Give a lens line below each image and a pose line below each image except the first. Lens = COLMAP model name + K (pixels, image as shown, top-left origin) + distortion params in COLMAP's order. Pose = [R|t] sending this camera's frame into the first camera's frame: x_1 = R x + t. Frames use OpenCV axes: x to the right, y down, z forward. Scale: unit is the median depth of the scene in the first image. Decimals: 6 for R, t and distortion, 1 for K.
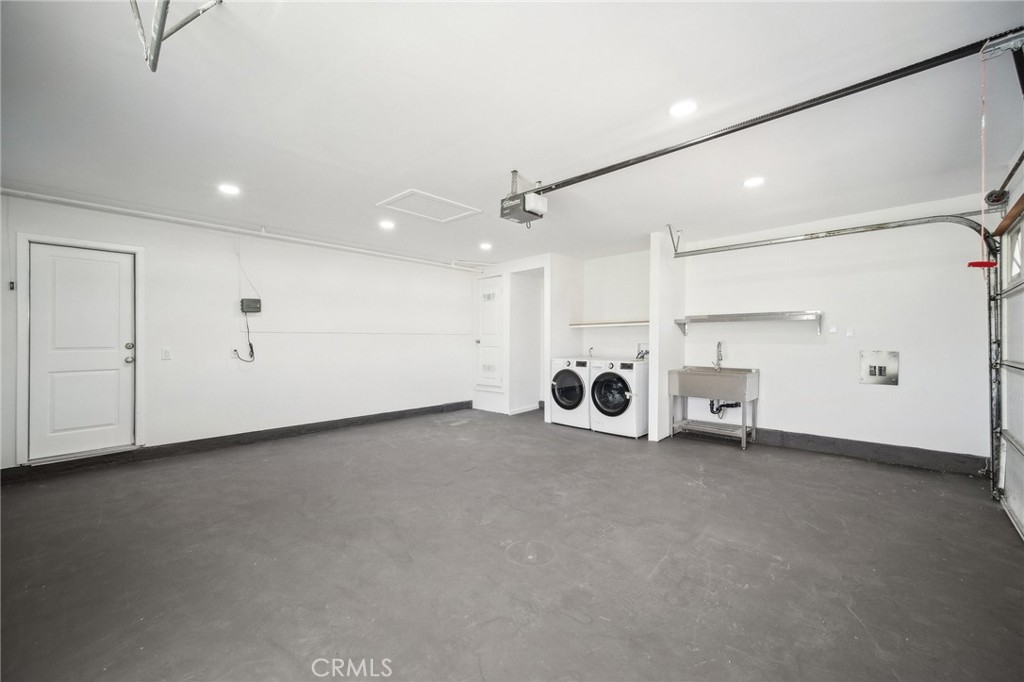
lens RADIAL K [[416.9, 0, 515.2], [0, 416.9, 341.6], [0, 0, 1]] dist [-0.004275, 0.001325]
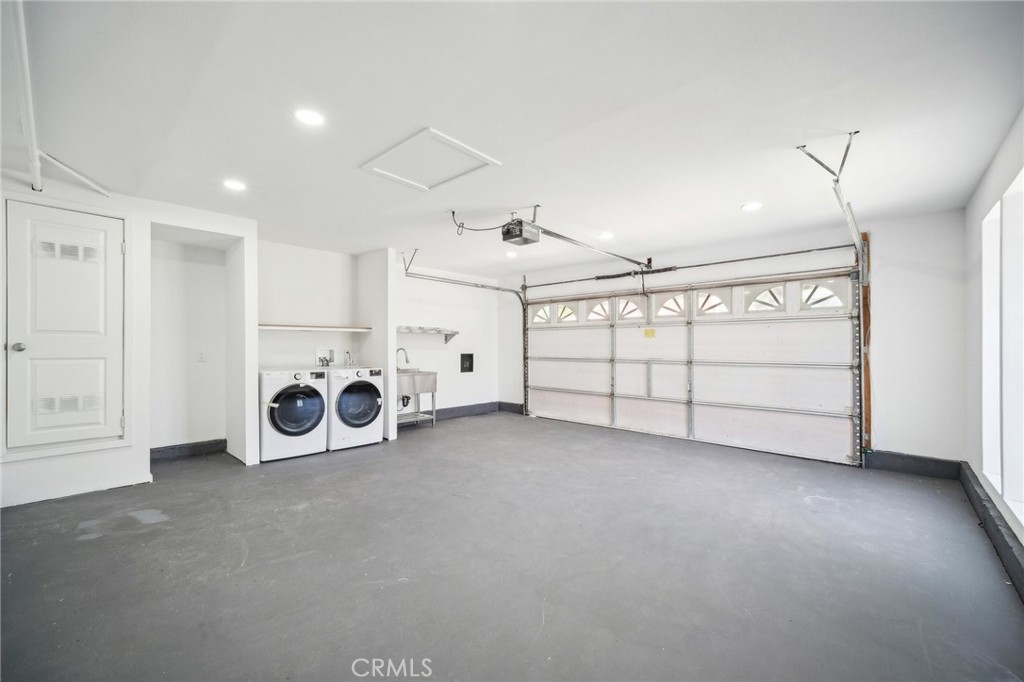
lens RADIAL K [[416.9, 0, 515.4], [0, 416.9, 345.6], [0, 0, 1]] dist [-0.004275, 0.001325]
pose [[-0.039022, 0.003091, 0.999234, -0.697507], [-0.007022, 0.999970, -0.003368, -0.005048], [-0.999214, -0.007148, -0.038999, 0.656771]]
